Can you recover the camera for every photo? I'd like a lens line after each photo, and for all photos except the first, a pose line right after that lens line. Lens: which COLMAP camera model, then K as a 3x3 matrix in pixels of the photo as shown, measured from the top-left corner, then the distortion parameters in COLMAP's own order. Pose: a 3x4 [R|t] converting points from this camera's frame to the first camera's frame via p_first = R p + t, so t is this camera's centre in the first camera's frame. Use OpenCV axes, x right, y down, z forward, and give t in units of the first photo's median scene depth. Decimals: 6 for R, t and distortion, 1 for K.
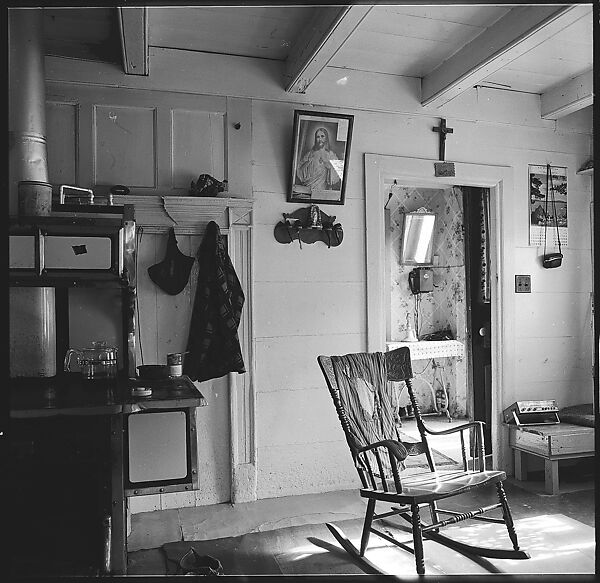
lens RADIAL K [[565.0, 0, 299.1], [0, 565.0, 299.7], [0, 0, 1]] dist [-0.058324, 0.037155]
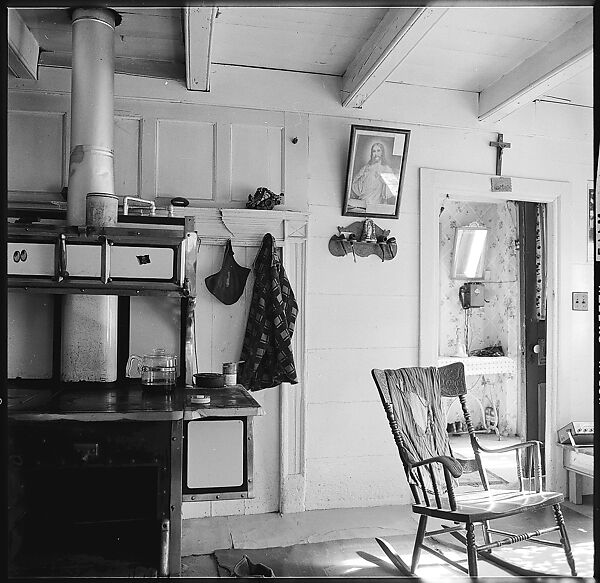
lens RADIAL K [[565.0, 0, 299.1], [0, 565.0, 299.7], [0, 0, 1]] dist [-0.058324, 0.037155]
pose [[0.996846, 0.021118, -0.076499, -0.017767], [-0.022660, 0.999556, -0.019348, -0.001272], [0.076056, 0.021020, 0.996882, -0.008738]]
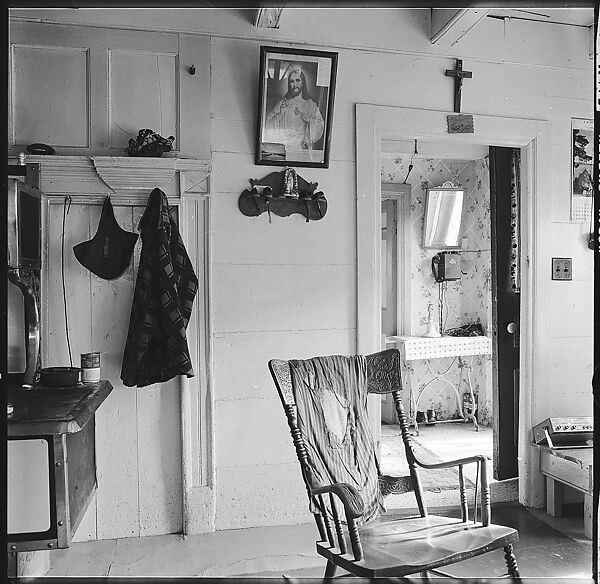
lens RADIAL K [[566.1, 0, 293.1], [0, 566.1, 301.7], [0, 0, 1]] dist [-0.048984, 0.018669]
pose [[0.995764, 0.009429, -0.091460, 0.111227], [-0.007332, 0.999703, 0.023239, 0.002663], [0.091652, -0.022470, 0.995538, 0.206376]]
